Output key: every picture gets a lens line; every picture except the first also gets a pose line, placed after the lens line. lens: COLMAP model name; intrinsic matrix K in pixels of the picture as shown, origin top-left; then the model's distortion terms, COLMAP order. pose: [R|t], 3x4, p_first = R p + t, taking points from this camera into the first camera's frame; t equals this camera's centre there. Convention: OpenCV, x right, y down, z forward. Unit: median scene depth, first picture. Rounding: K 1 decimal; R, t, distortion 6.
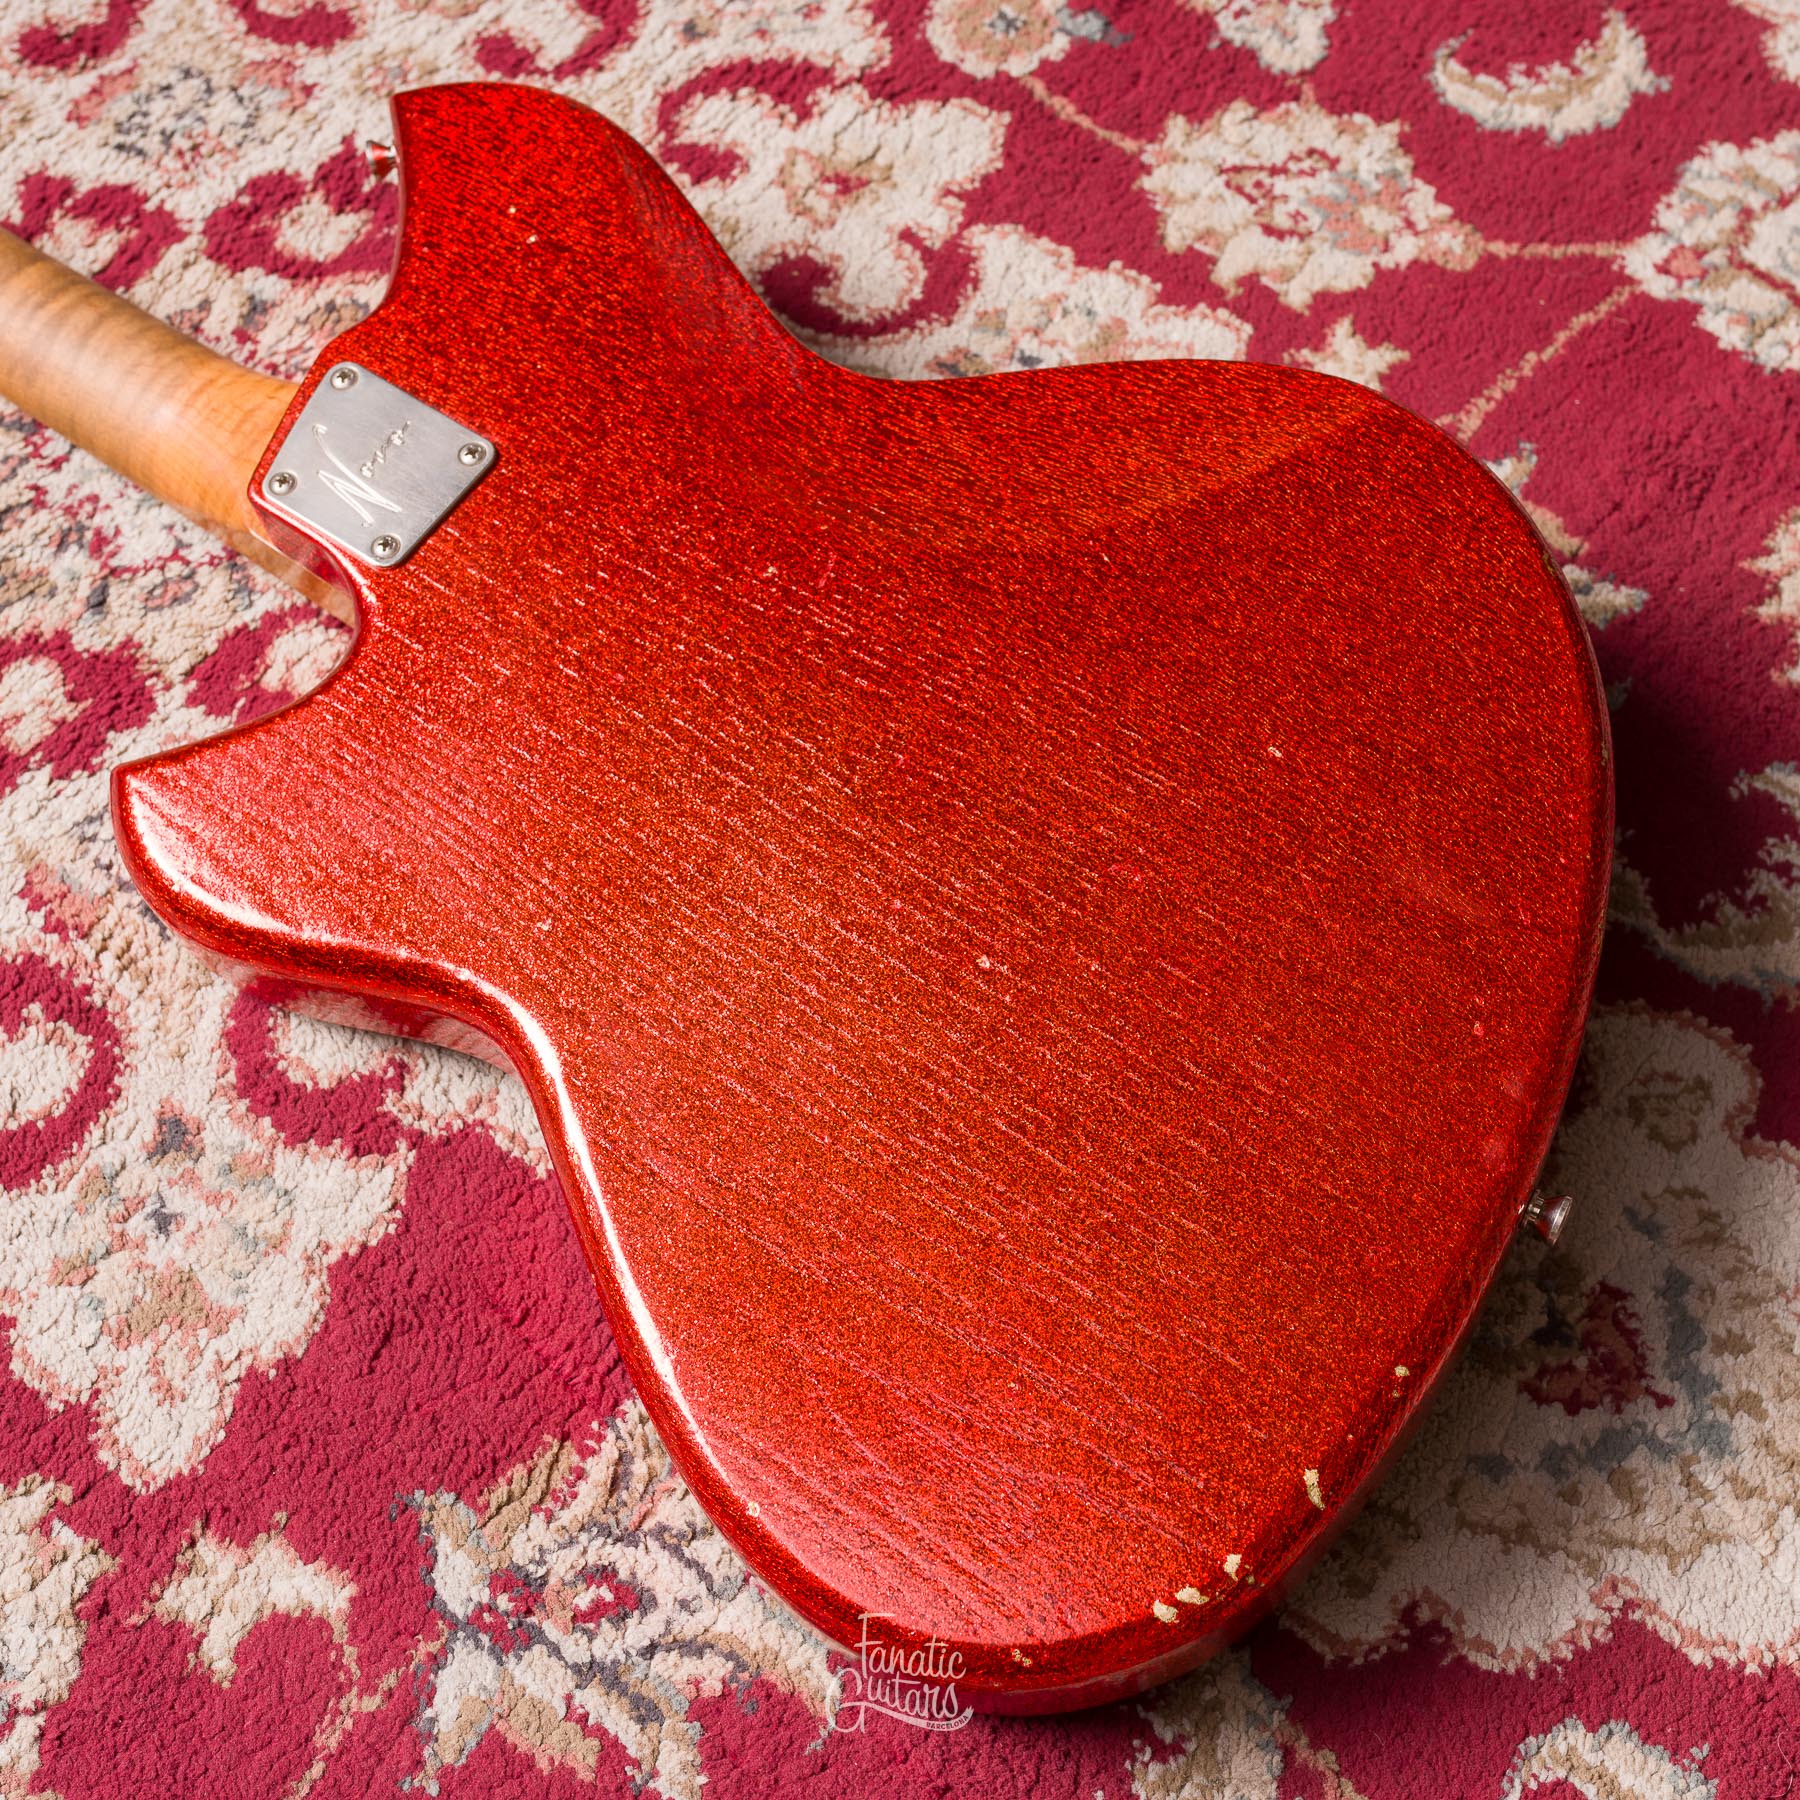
lens RADIAL K [[2599.1, 0, 989.0], [0, 2599.1, 898.7], [0, 0, 1]] dist [-0.003306, 0.013464]
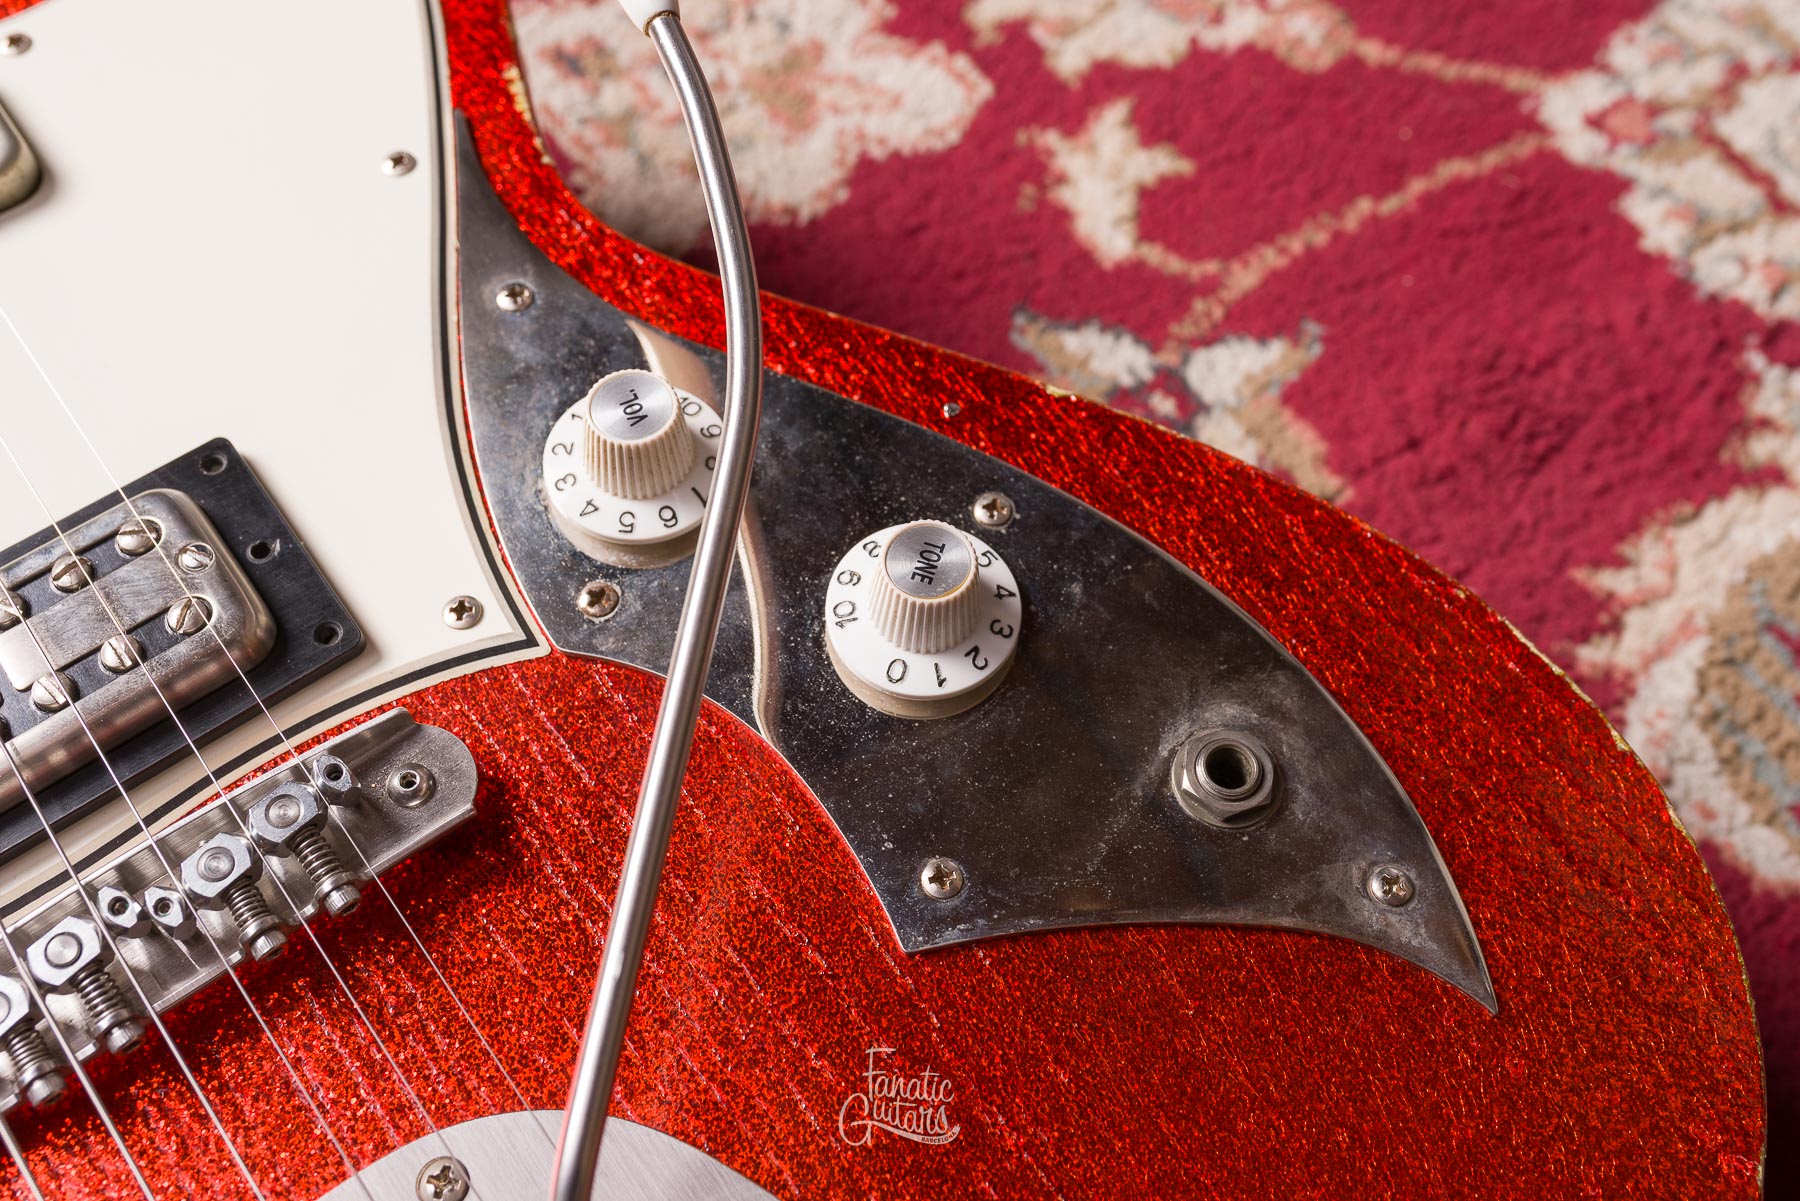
lens RADIAL K [[1824.3, 0, 899.0], [0, 1824.3, 600.6], [0, 0, 1]] dist [-0.002222, 0.007512]
pose [[0.963289, 0.230788, -0.137154, 0.212541], [-0.224802, 0.972686, 0.057852, -0.123480], [0.146760, -0.024896, 0.988859, 0.579343]]
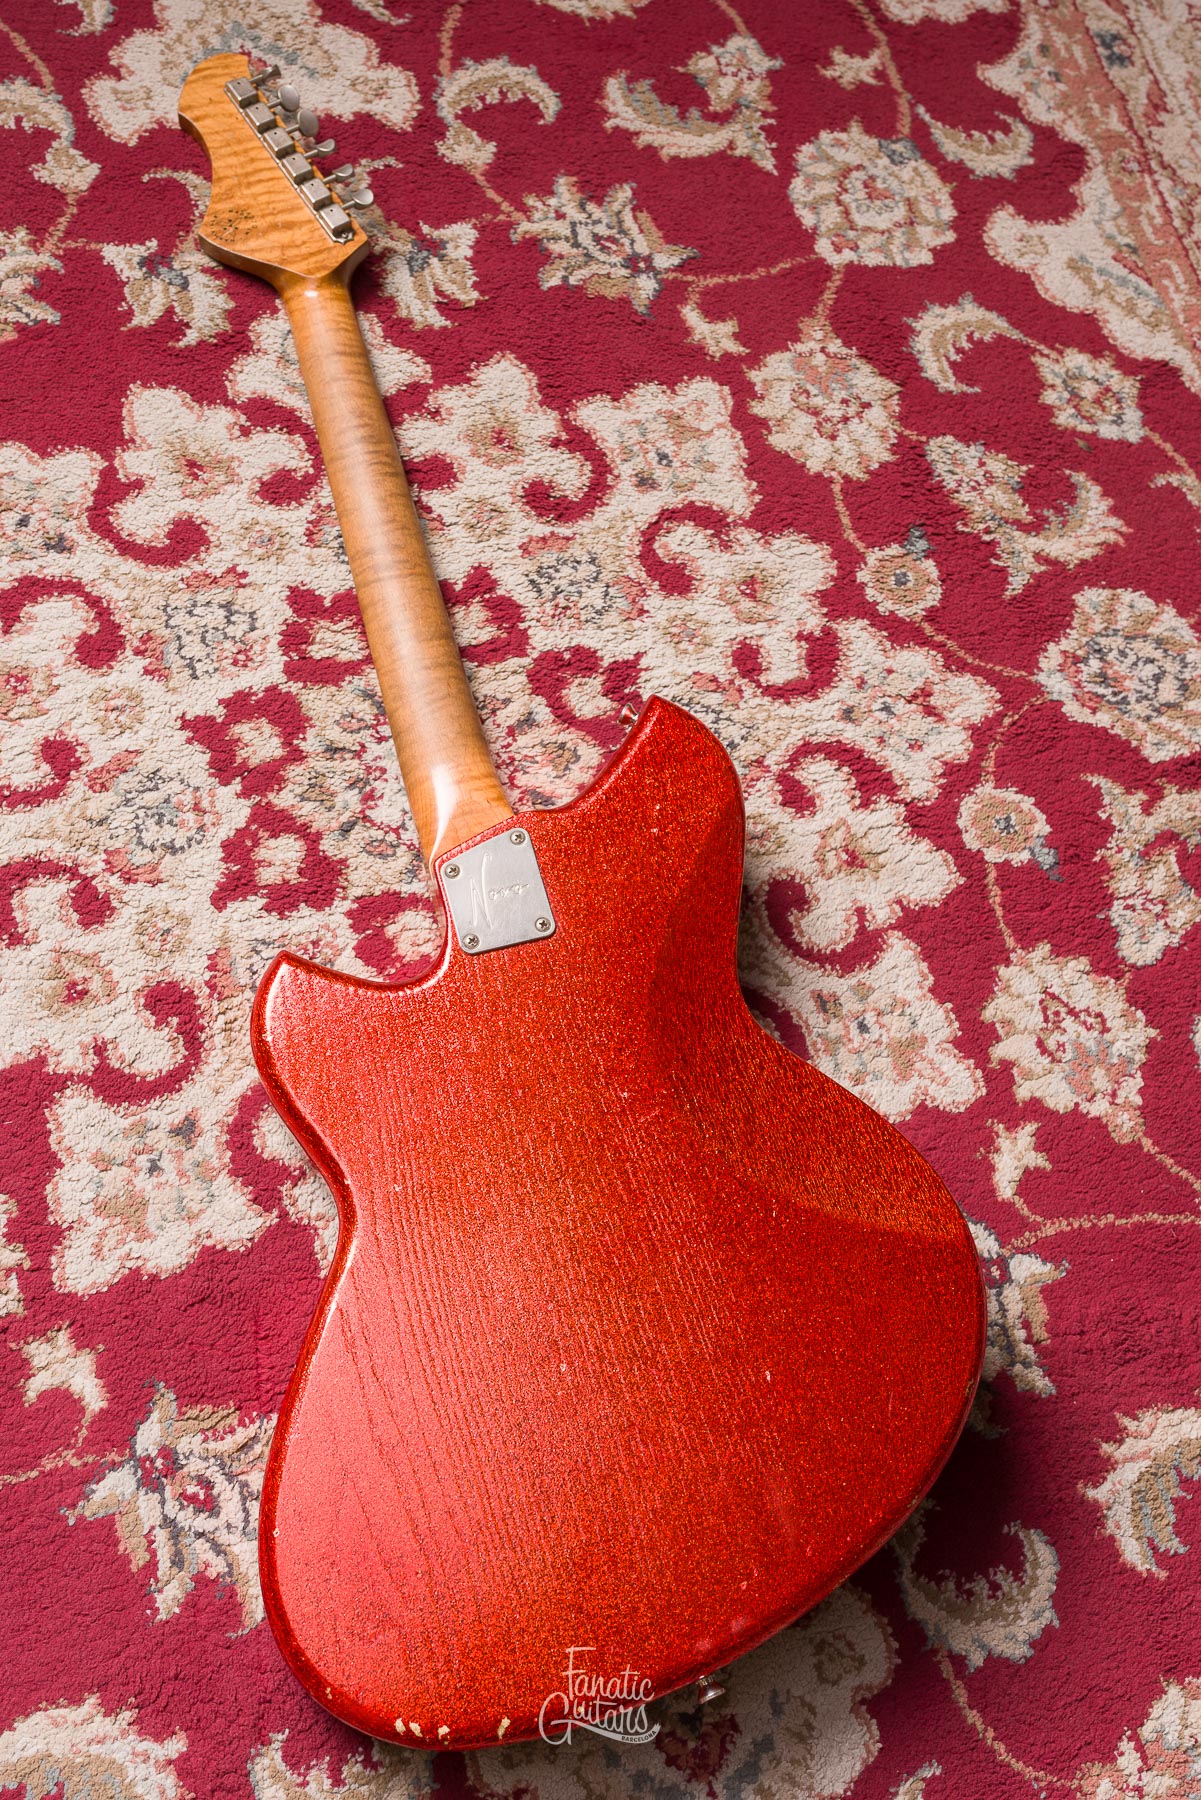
lens RADIAL K [[1997.4, 0, 575.0], [0, 1997.4, 814.2], [0, 0, 1]] dist [-0.002259, 0.003075]
pose [[0.770313, 0.619423, -0.151434, -0.020702], [-0.614019, 0.784600, 0.085926, -0.364416], [0.172040, 0.026794, 0.984726, -0.355759]]
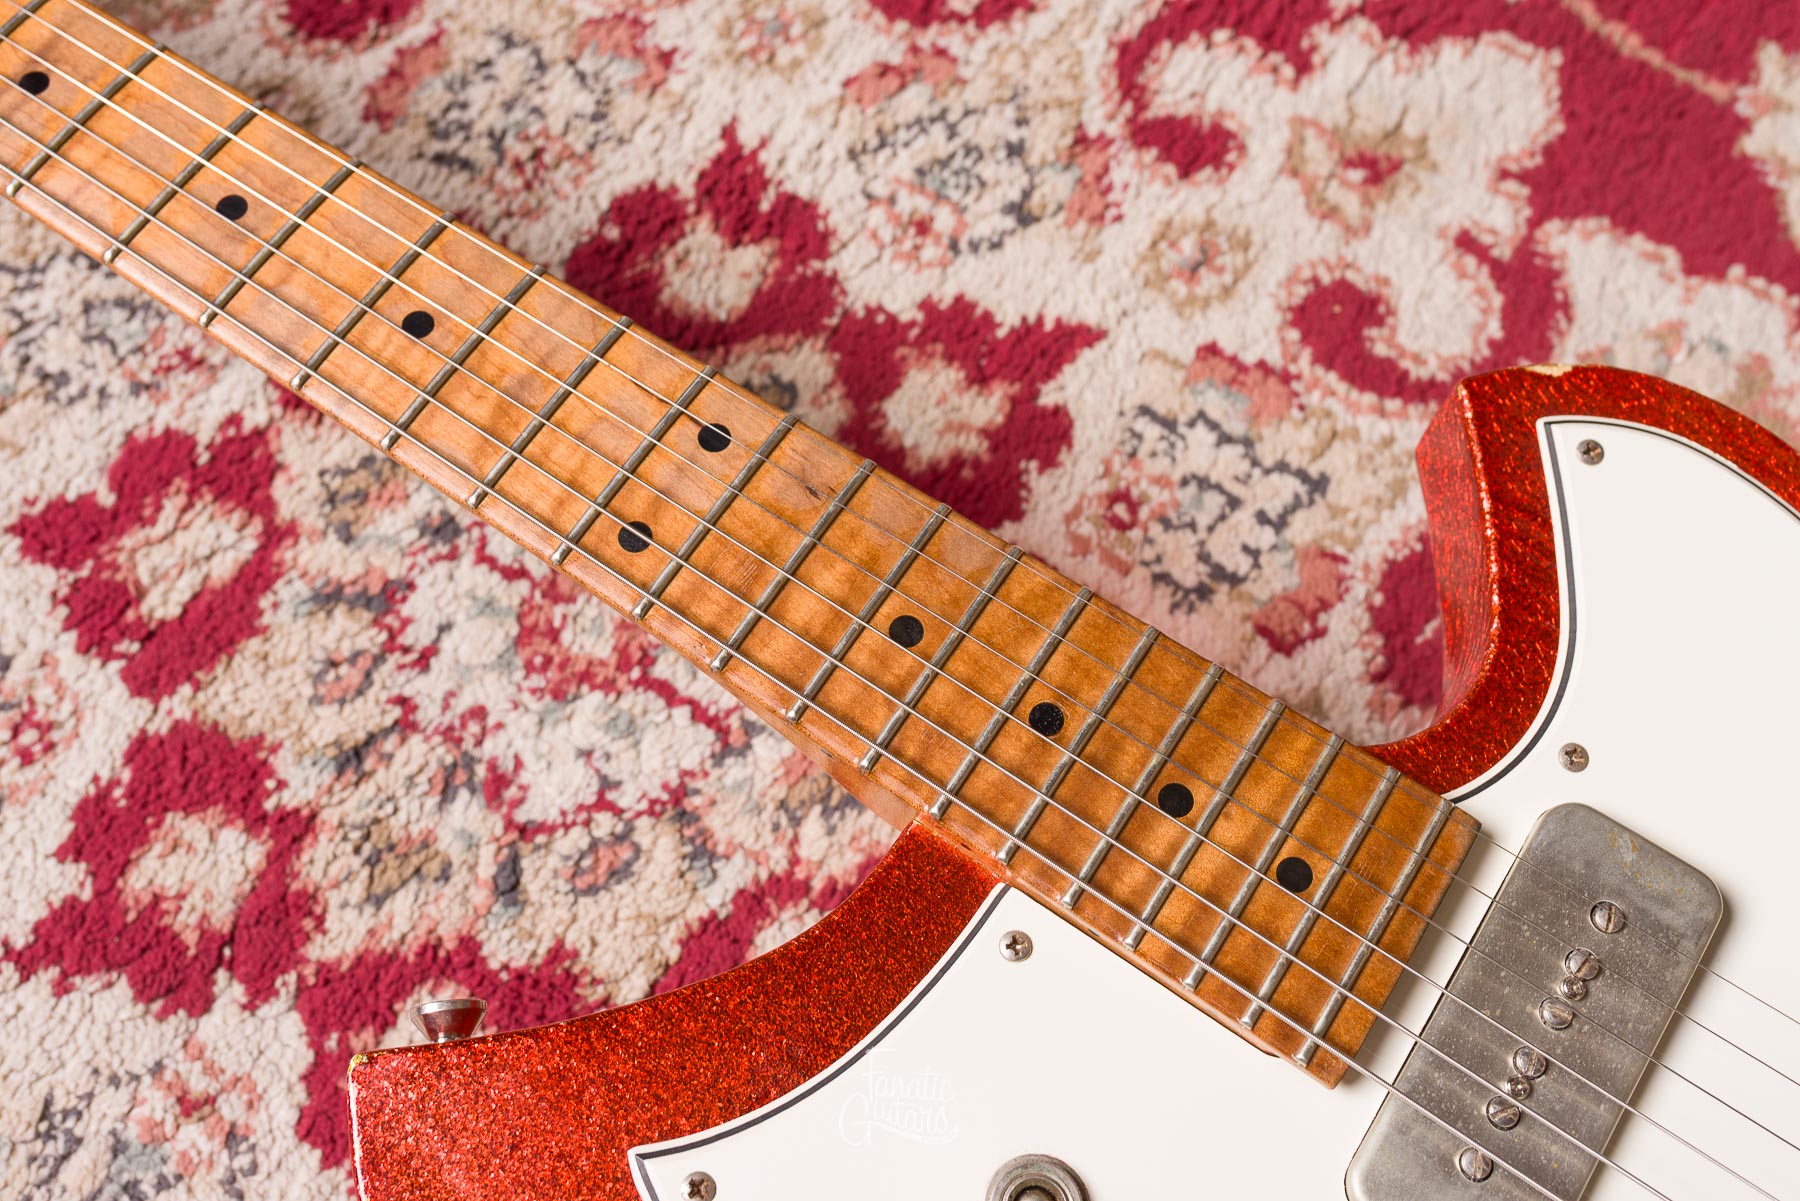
lens RADIAL K [[1803.3, 0, 899.8], [0, 1803.3, 597.7], [0, 0, 1]] dist [0.003344, -0.006853]
pose [[0.999244, -0.038876, 0.000692, -0.247098], [0.038197, 0.984800, 0.169440, -0.299733], [-0.007269, -0.169285, 0.985540, 0.546926]]
